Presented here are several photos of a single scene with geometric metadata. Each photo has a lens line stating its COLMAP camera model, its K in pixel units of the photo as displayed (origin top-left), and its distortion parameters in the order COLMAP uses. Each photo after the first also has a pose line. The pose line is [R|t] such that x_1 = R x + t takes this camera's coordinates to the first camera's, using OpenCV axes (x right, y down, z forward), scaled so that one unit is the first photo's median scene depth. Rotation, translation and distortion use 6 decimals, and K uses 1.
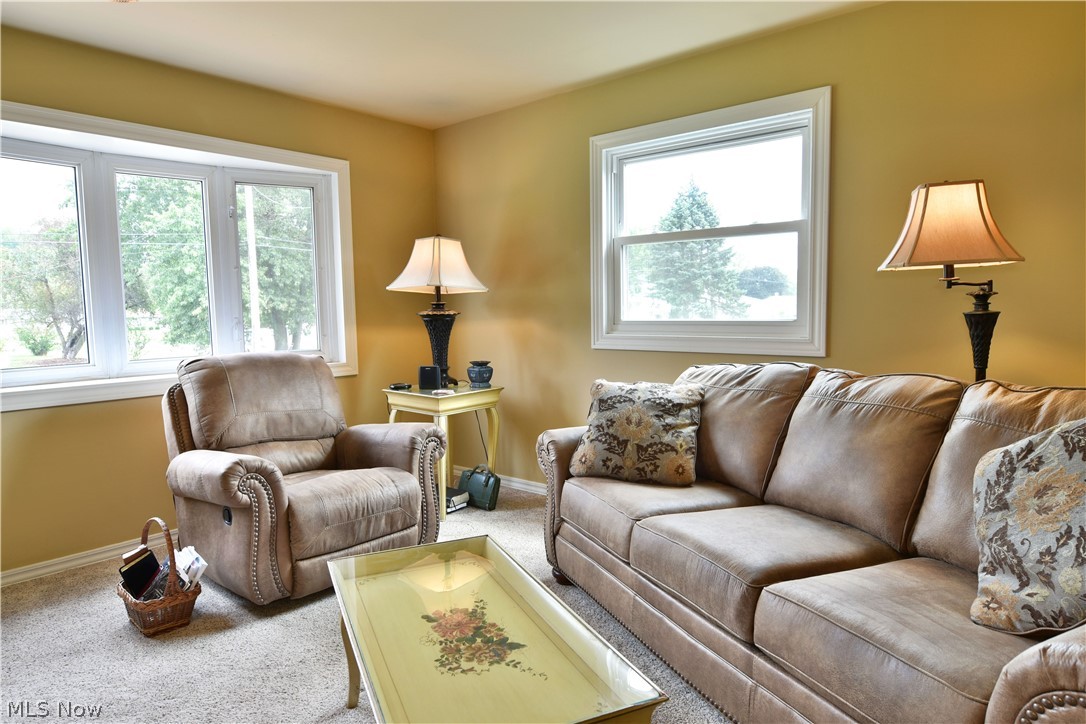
lens RADIAL K [[660.1, 0, 545.7], [0, 660.1, 367.6], [0, 0, 1]] dist [-0.012334, -0.005942]
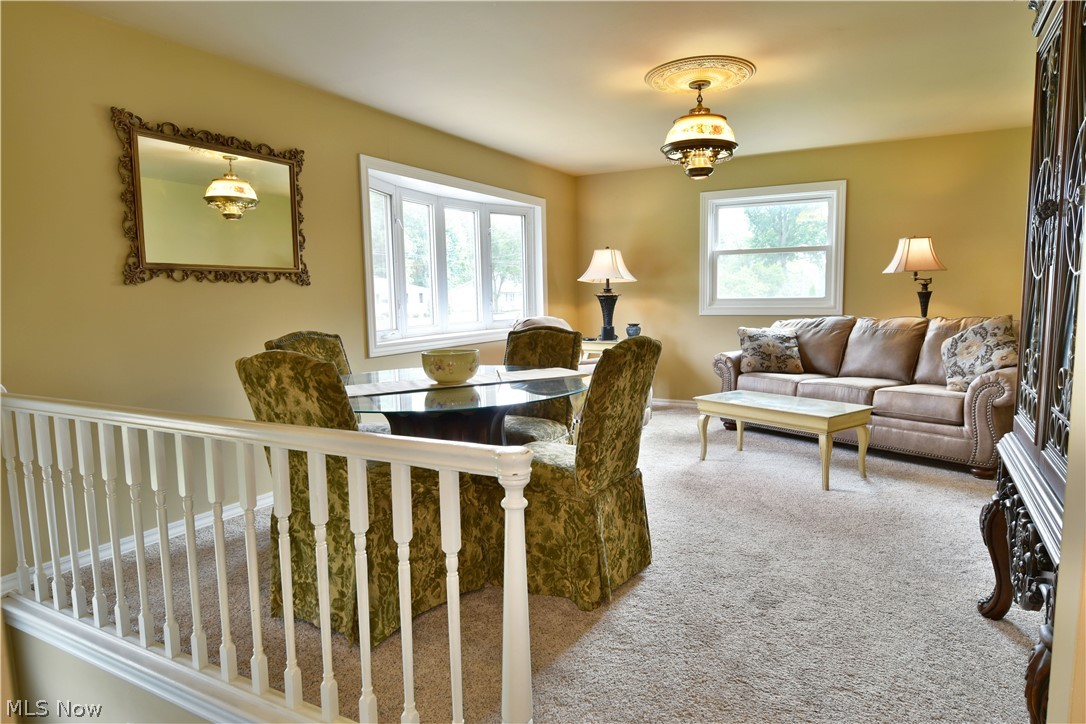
lens RADIAL K [[660.1, 0, 544.7], [0, 660.1, 371.3], [0, 0, 1]] dist [-0.012334, -0.005942]
pose [[0.979188, -0.025545, 0.201341, -0.979517], [0.021456, 0.999517, 0.022467, 0.101697], [-0.201818, -0.017680, 0.979264, -0.876087]]
